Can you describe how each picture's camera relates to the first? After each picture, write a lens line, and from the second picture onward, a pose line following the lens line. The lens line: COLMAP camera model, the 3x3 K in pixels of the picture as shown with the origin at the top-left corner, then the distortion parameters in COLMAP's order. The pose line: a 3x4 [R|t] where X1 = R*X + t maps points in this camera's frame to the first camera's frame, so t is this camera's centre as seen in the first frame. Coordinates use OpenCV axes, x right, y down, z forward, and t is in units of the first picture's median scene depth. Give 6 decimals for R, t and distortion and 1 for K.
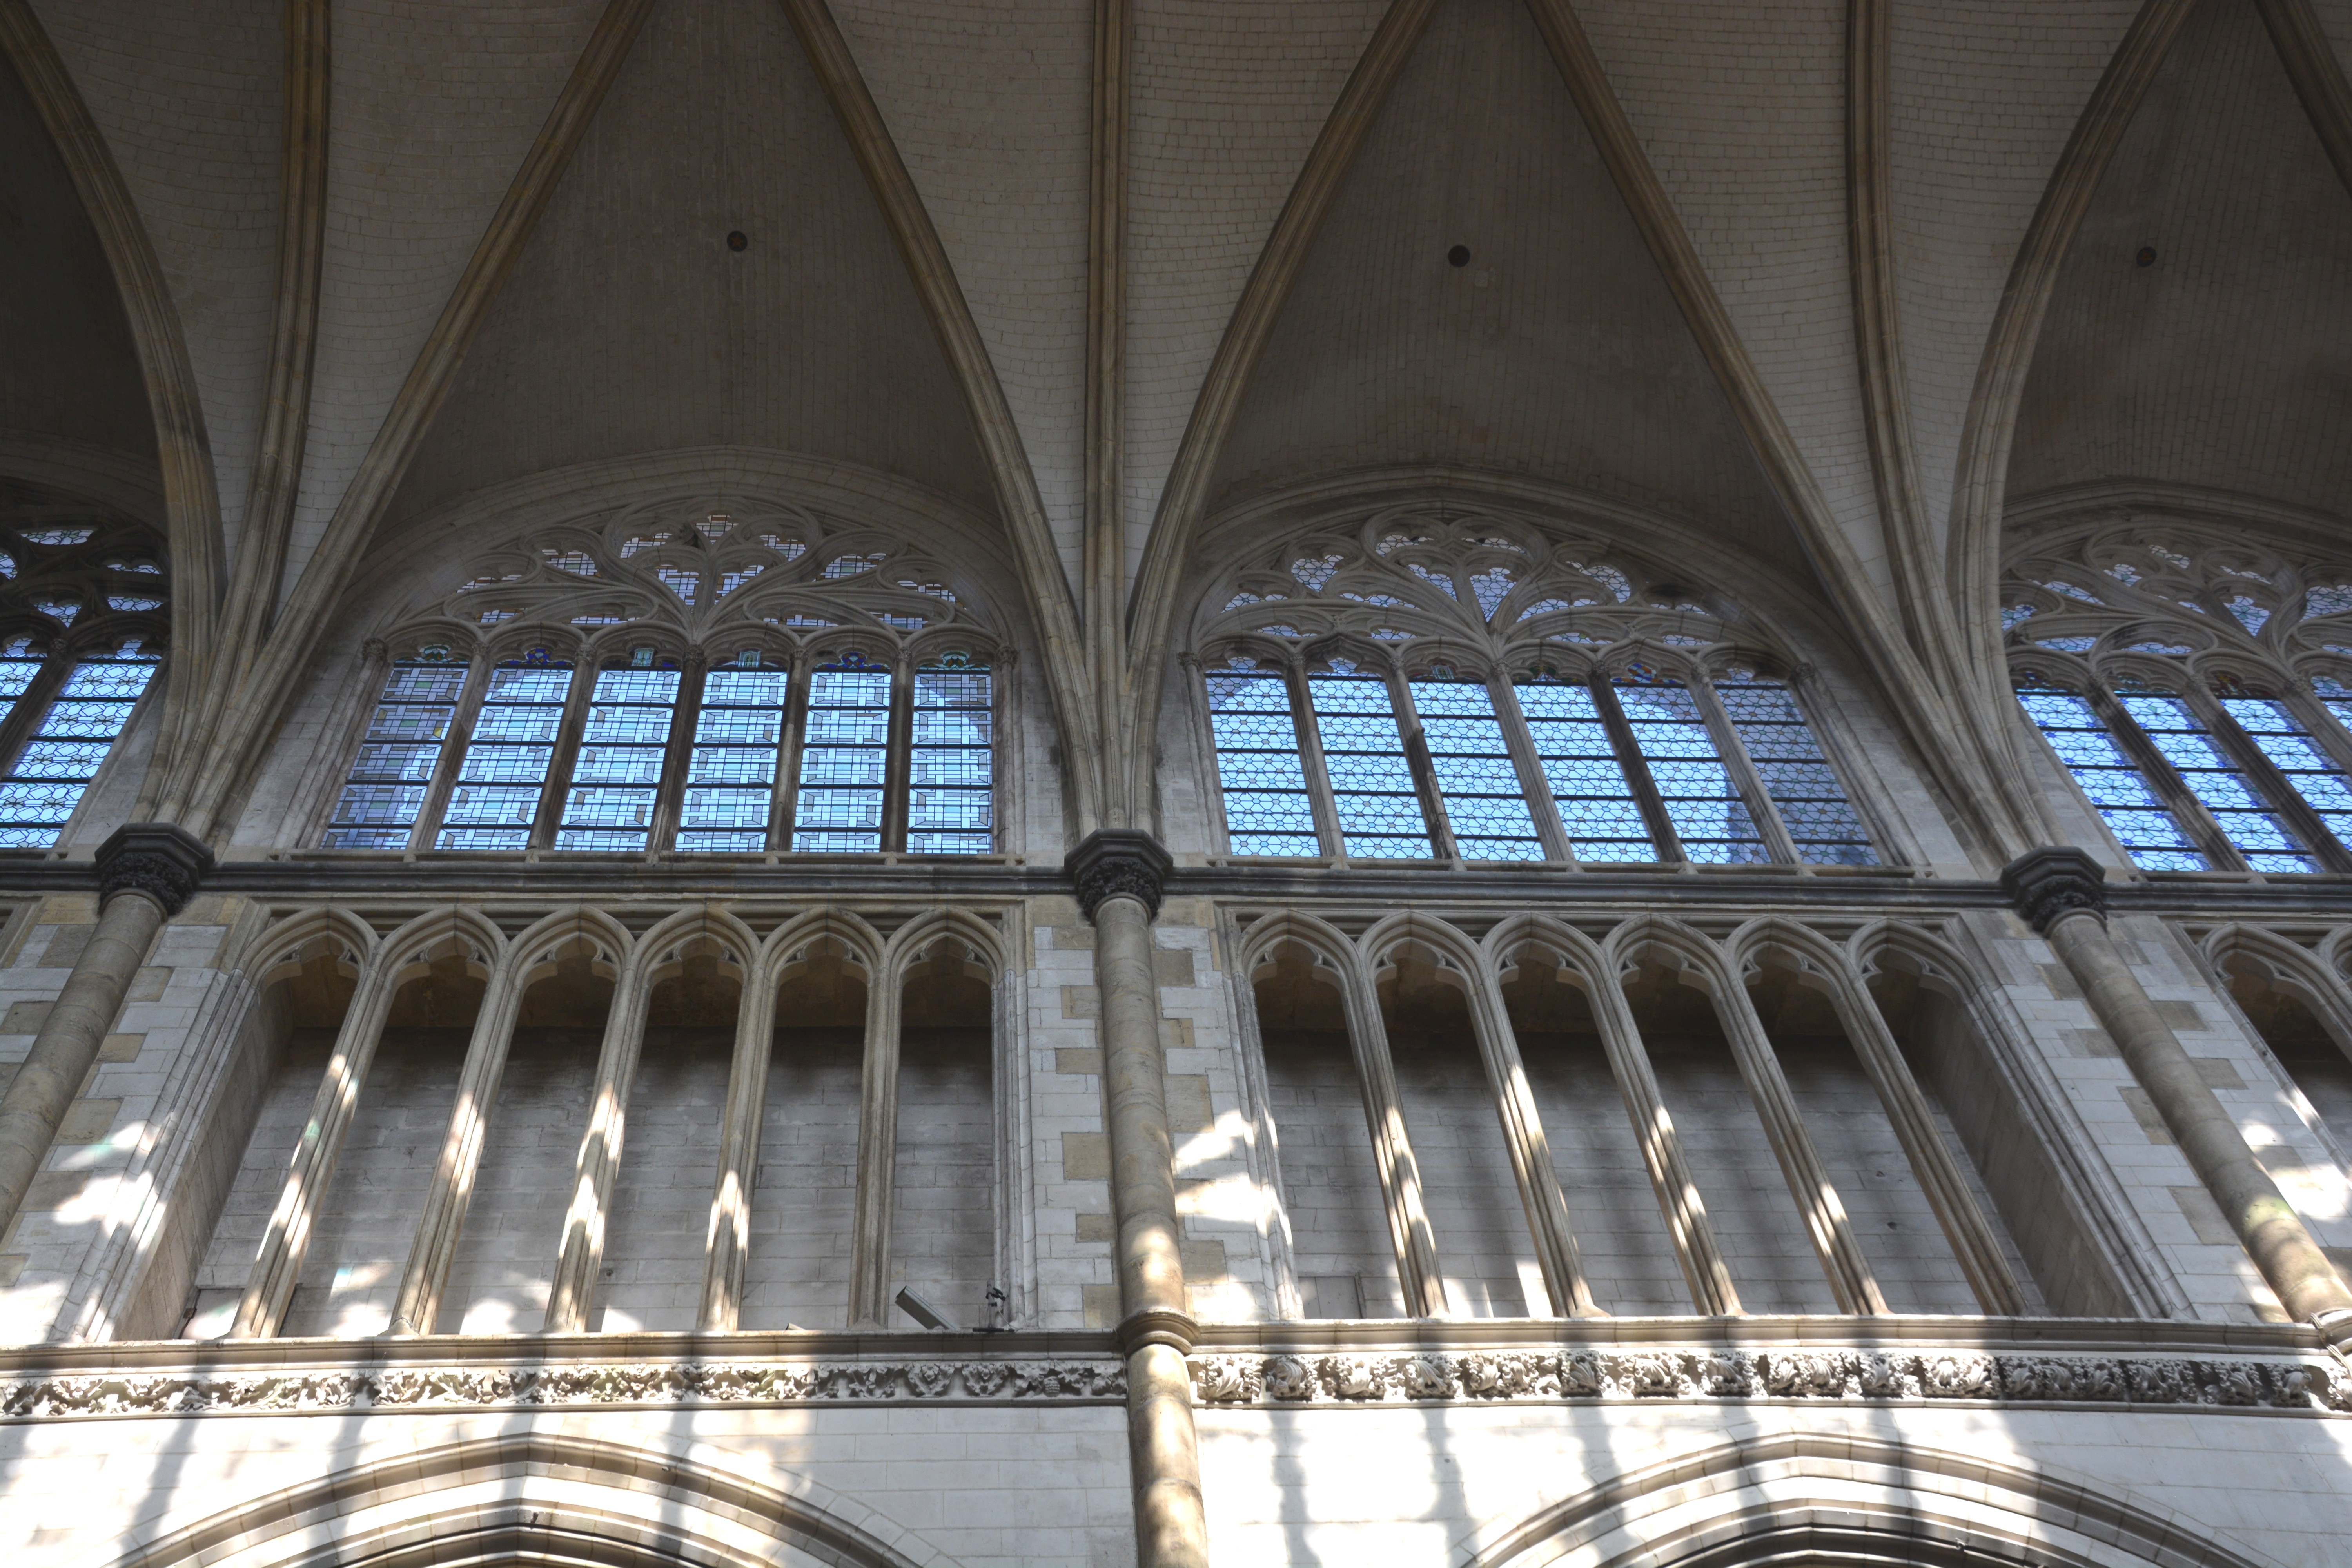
lens RADIAL K [[2639.4, 0, 1176.0], [0, 2639.4, 784.0], [0, 0, 1]] dist [-0.014093, 0.311416]
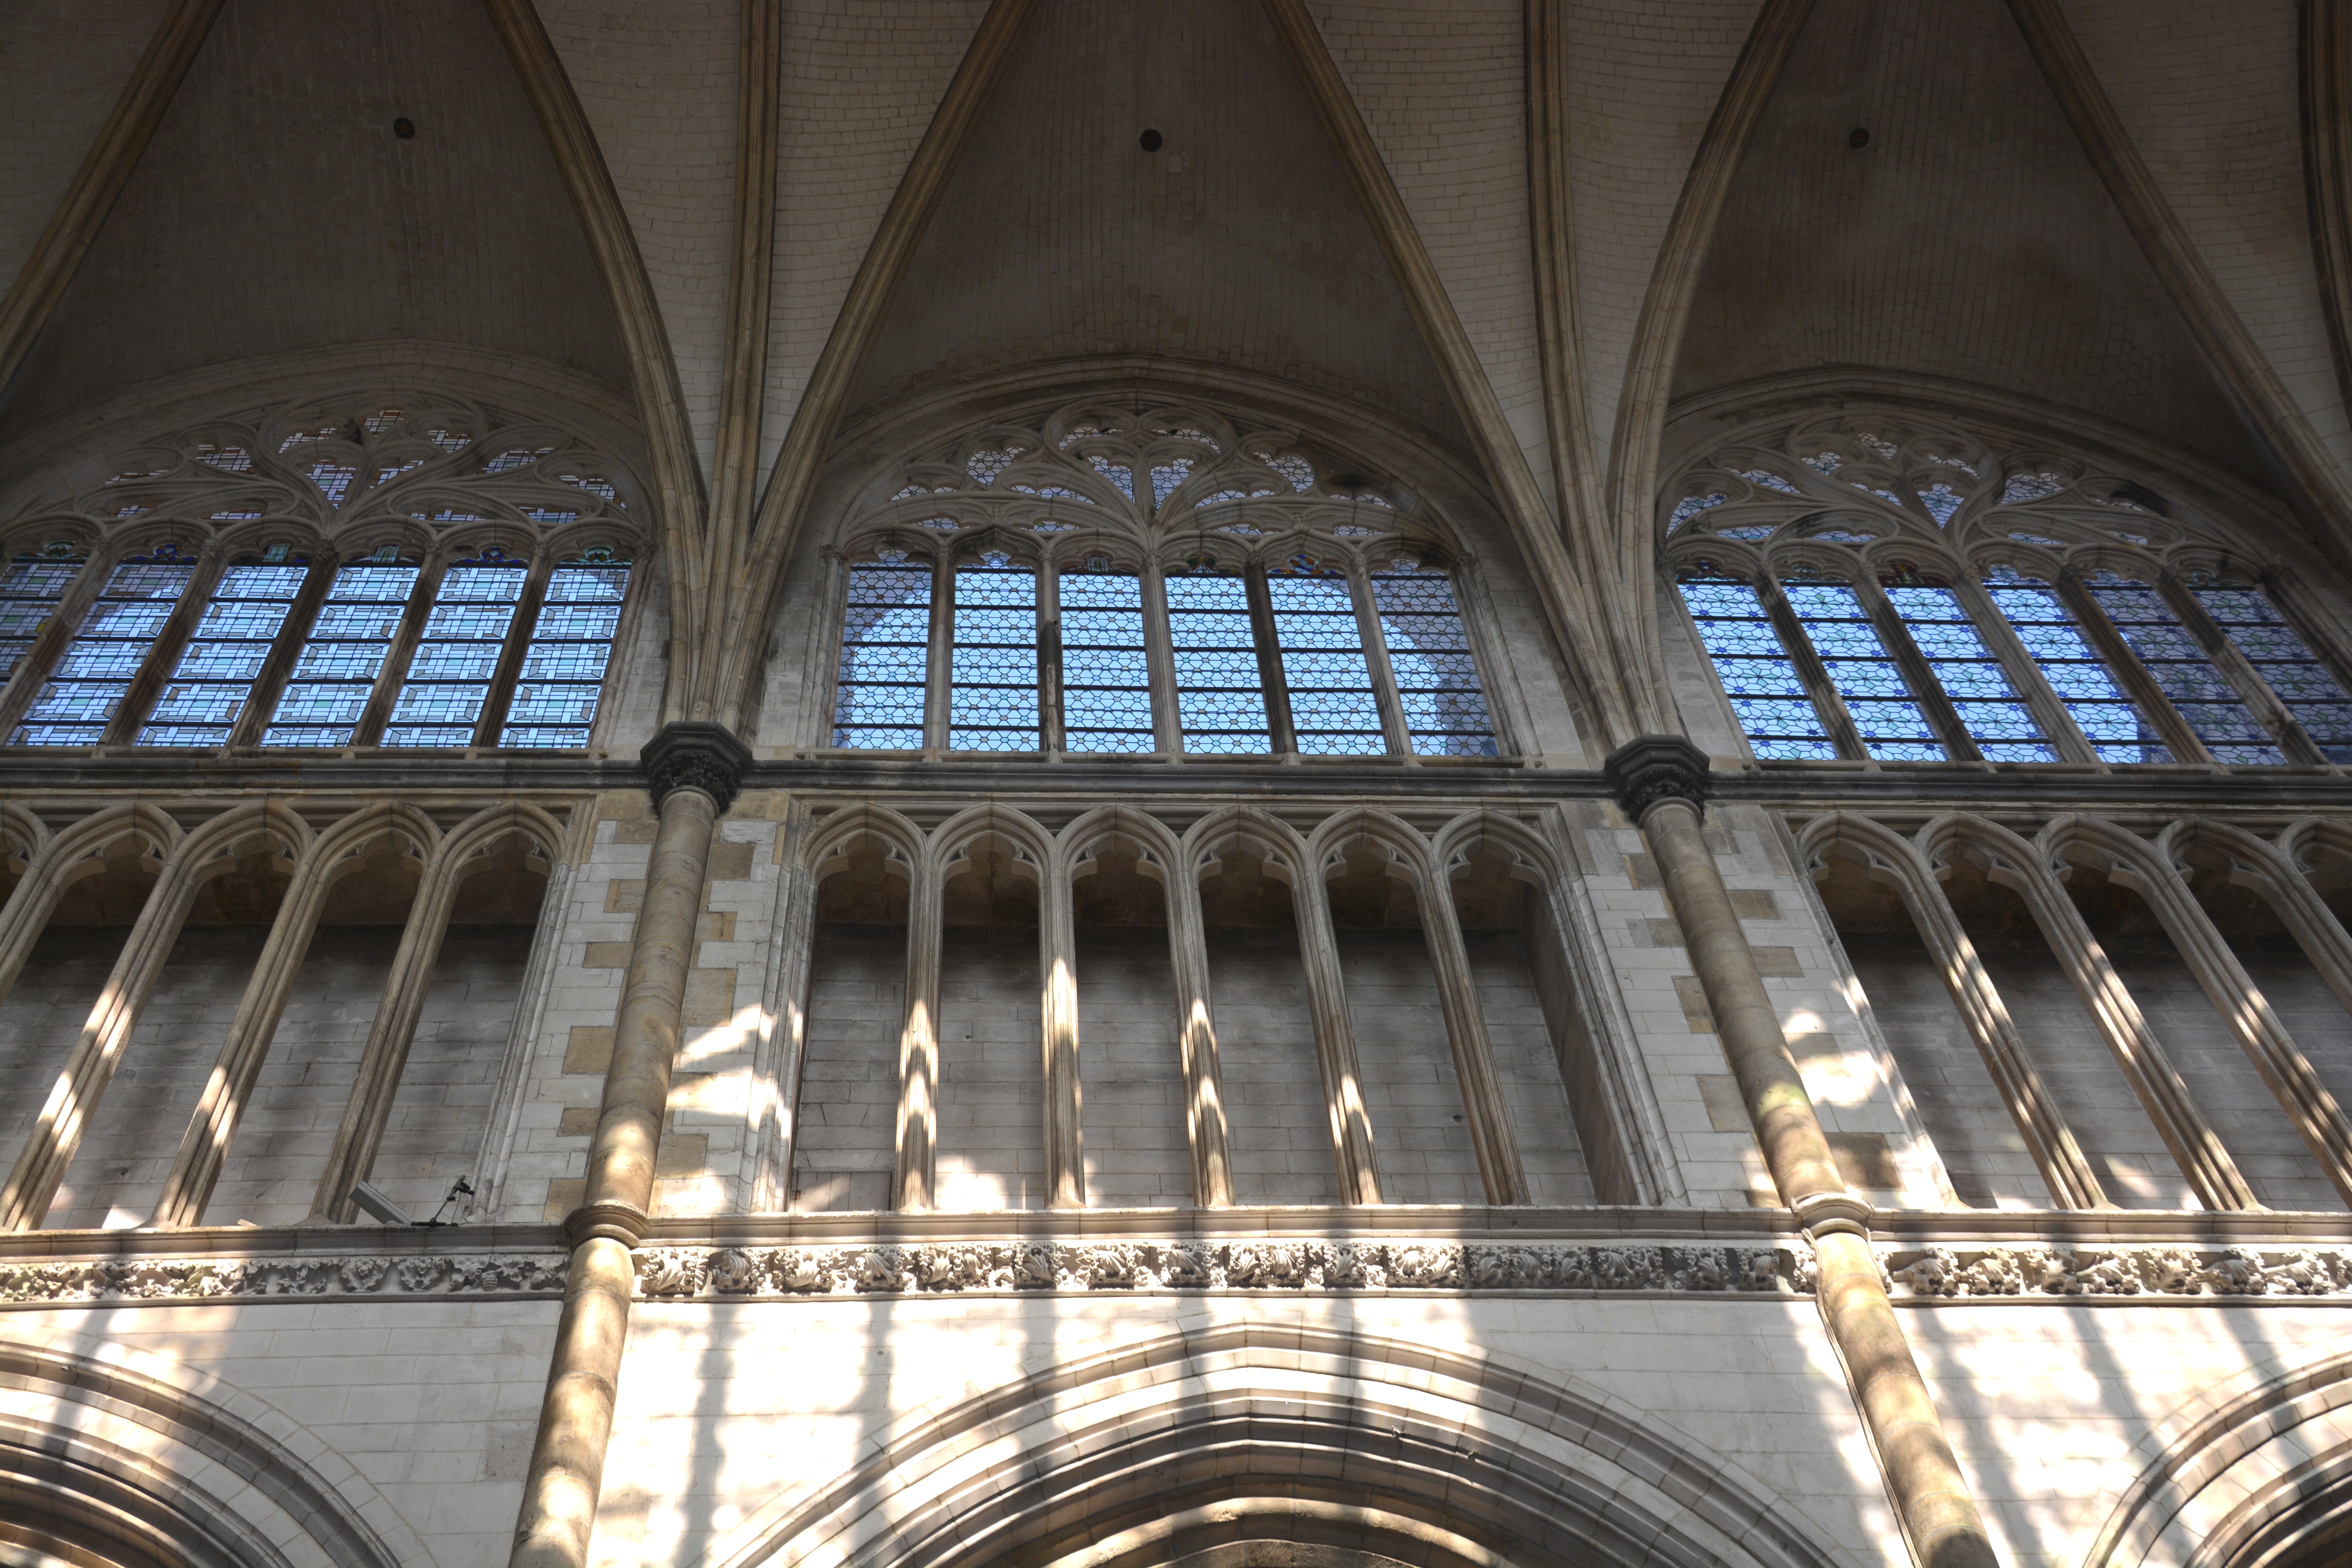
lens RADIAL K [[2639.4, 0, 1176.0], [0, 2639.4, 784.0], [0, 0, 1]] dist [-0.014093, 0.311416]
pose [[0.999891, -0.004868, -0.013911, 0.171024], [0.005305, 0.999487, 0.031583, 0.010167], [0.013750, -0.031653, 0.999404, 0.018124]]
